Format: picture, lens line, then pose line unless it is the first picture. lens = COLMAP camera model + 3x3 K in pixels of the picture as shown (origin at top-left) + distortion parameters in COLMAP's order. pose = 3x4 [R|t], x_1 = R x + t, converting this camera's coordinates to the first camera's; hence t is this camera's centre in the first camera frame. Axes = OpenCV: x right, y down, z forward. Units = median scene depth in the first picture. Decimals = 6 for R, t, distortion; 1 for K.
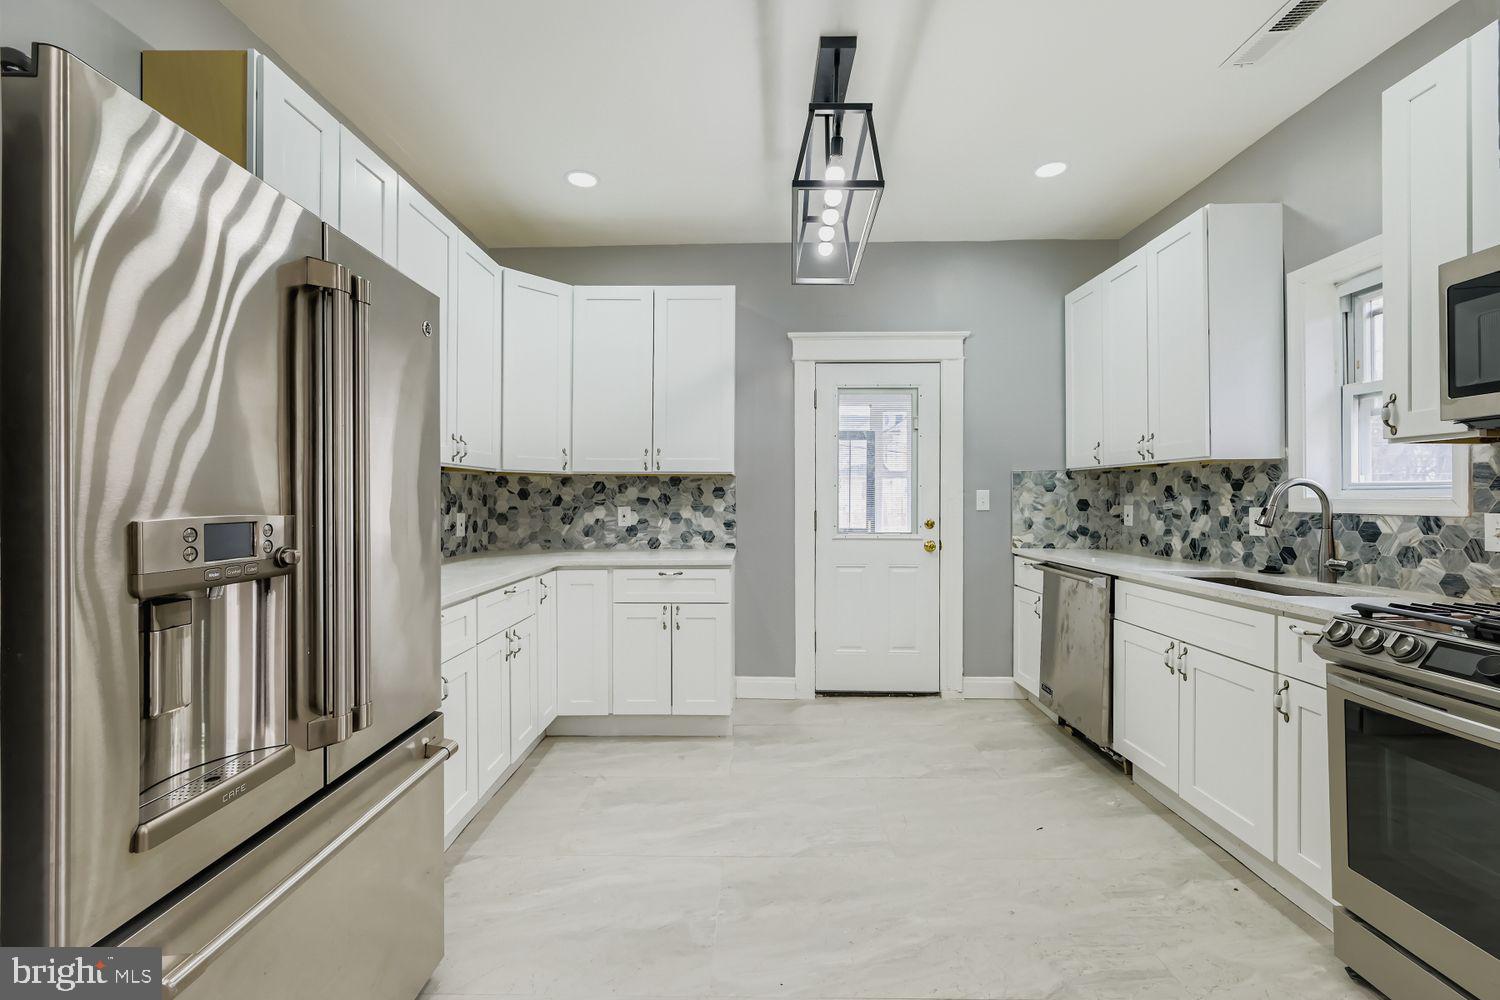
lens RADIAL K [[612.2, 0, 744.6], [0, 612.2, 495.1], [0, 0, 1]] dist [-0.000013, 0.000484]
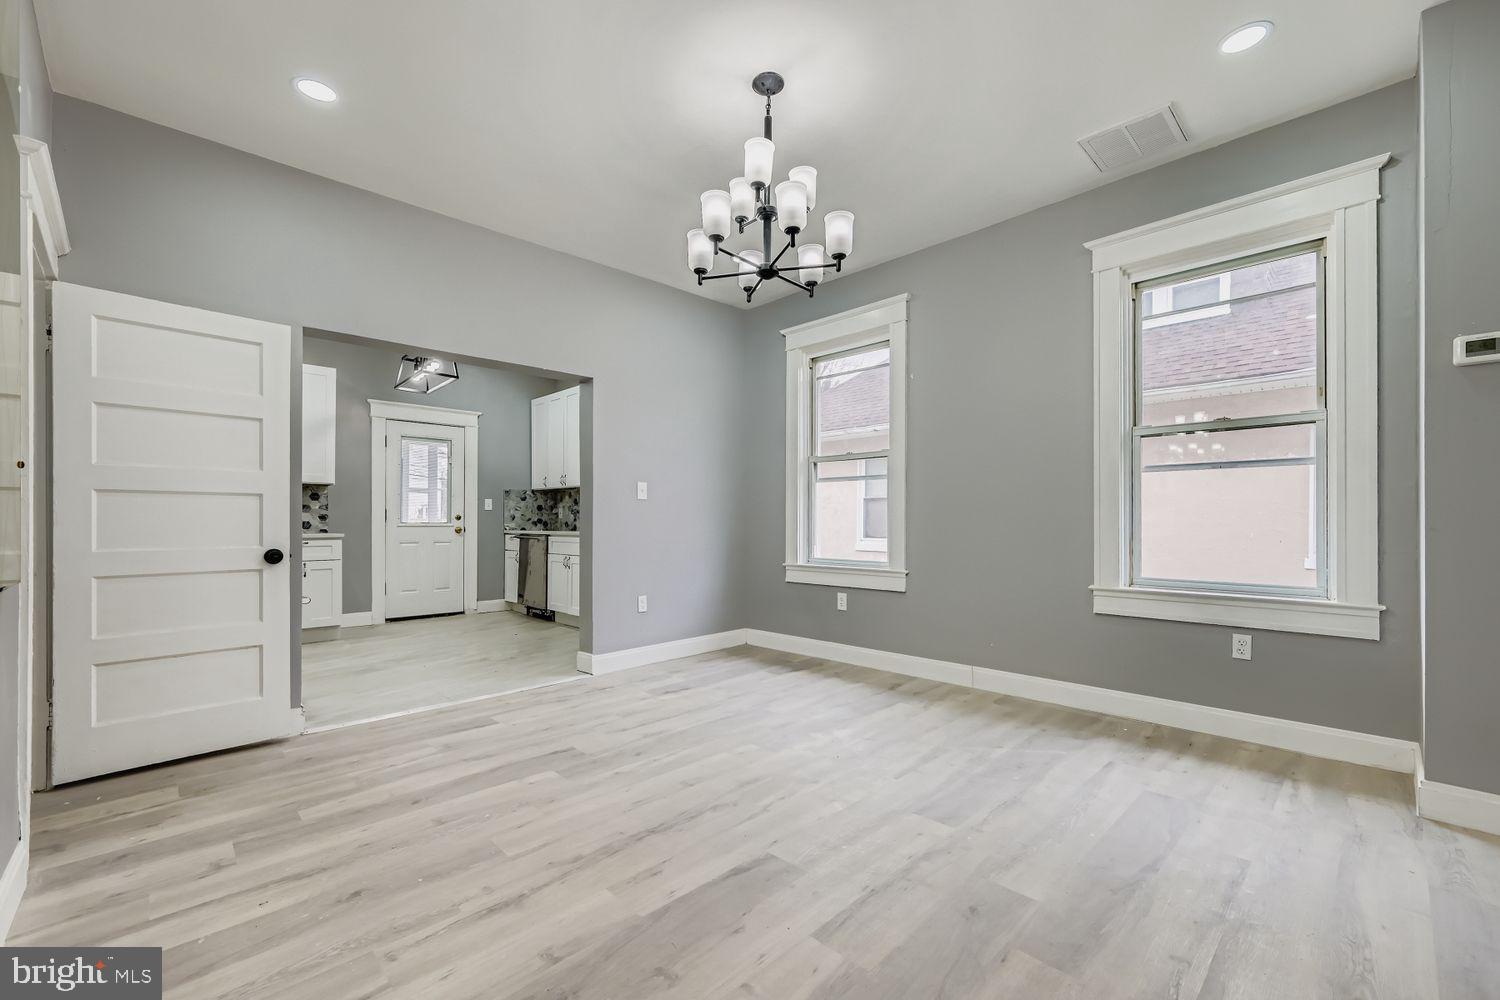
lens RADIAL K [[612.2, 0, 754.5], [0, 612.2, 518.0], [0, 0, 1]] dist [-0.000013, 0.000484]
pose [[0.691538, 0.002838, 0.722335, -0.433144], [-0.003497, 0.999994, -0.000581, 0.052239], [-0.722332, -0.002124, 0.691544, -0.951557]]
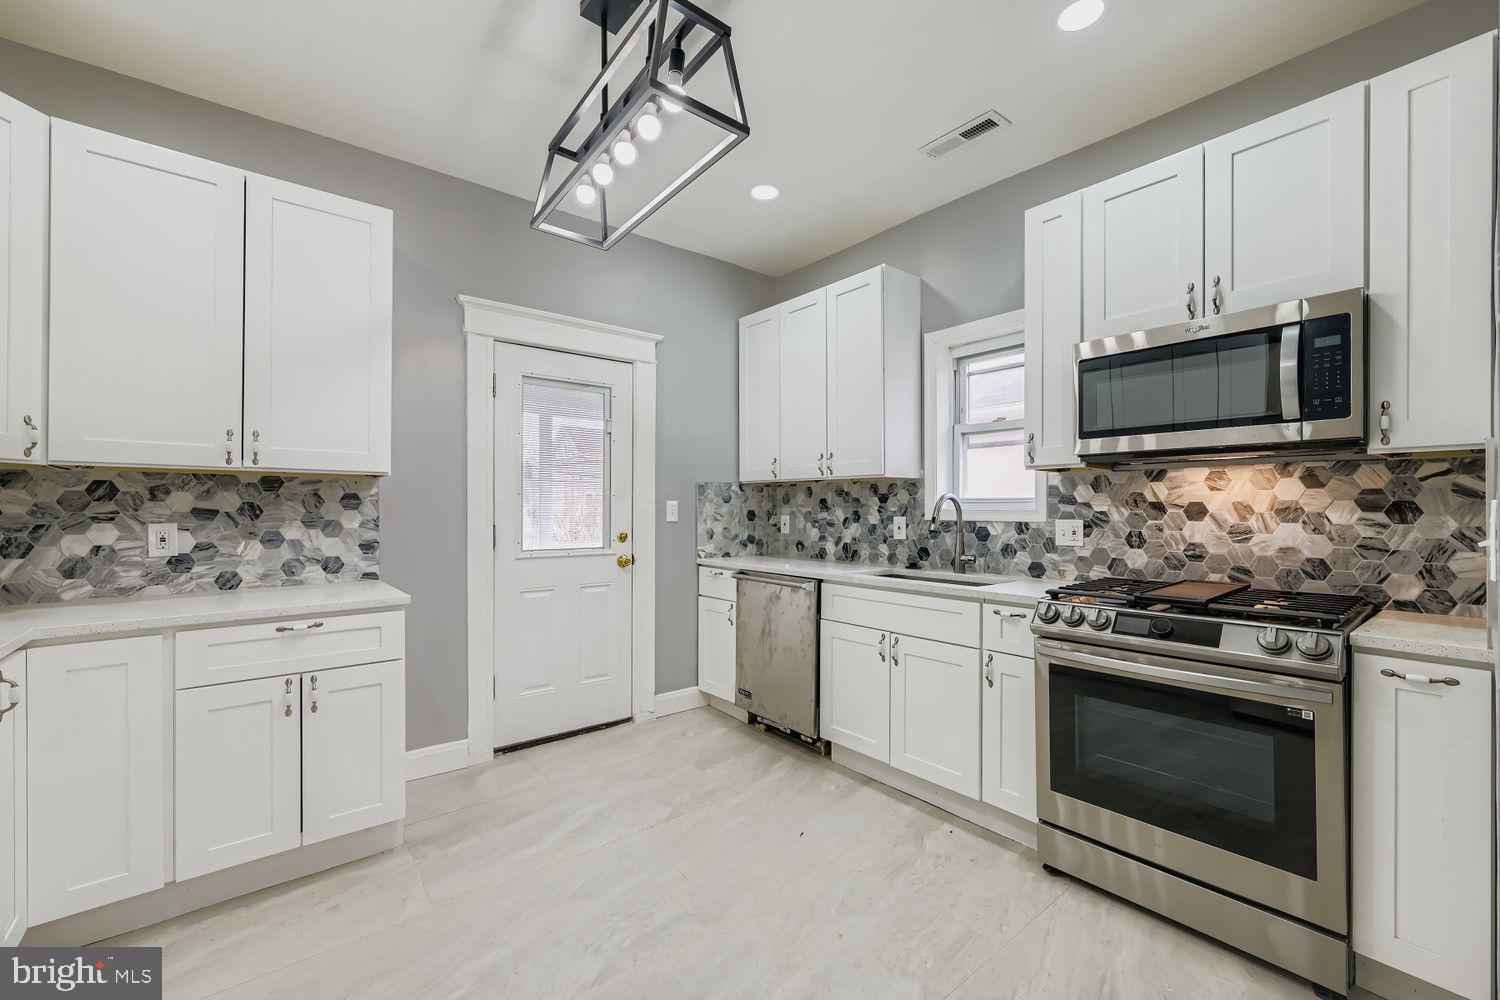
lens RADIAL K [[612.2, 0, 754.6], [0, 612.2, 509.1], [0, 0, 1]] dist [-0.000013, 0.000484]
pose [[0.762719, -0.000339, 0.646730, -0.159876], [-0.003387, 0.999984, 0.004519, 0.000153], [-0.646721, -0.005637, 0.762706, 0.189291]]
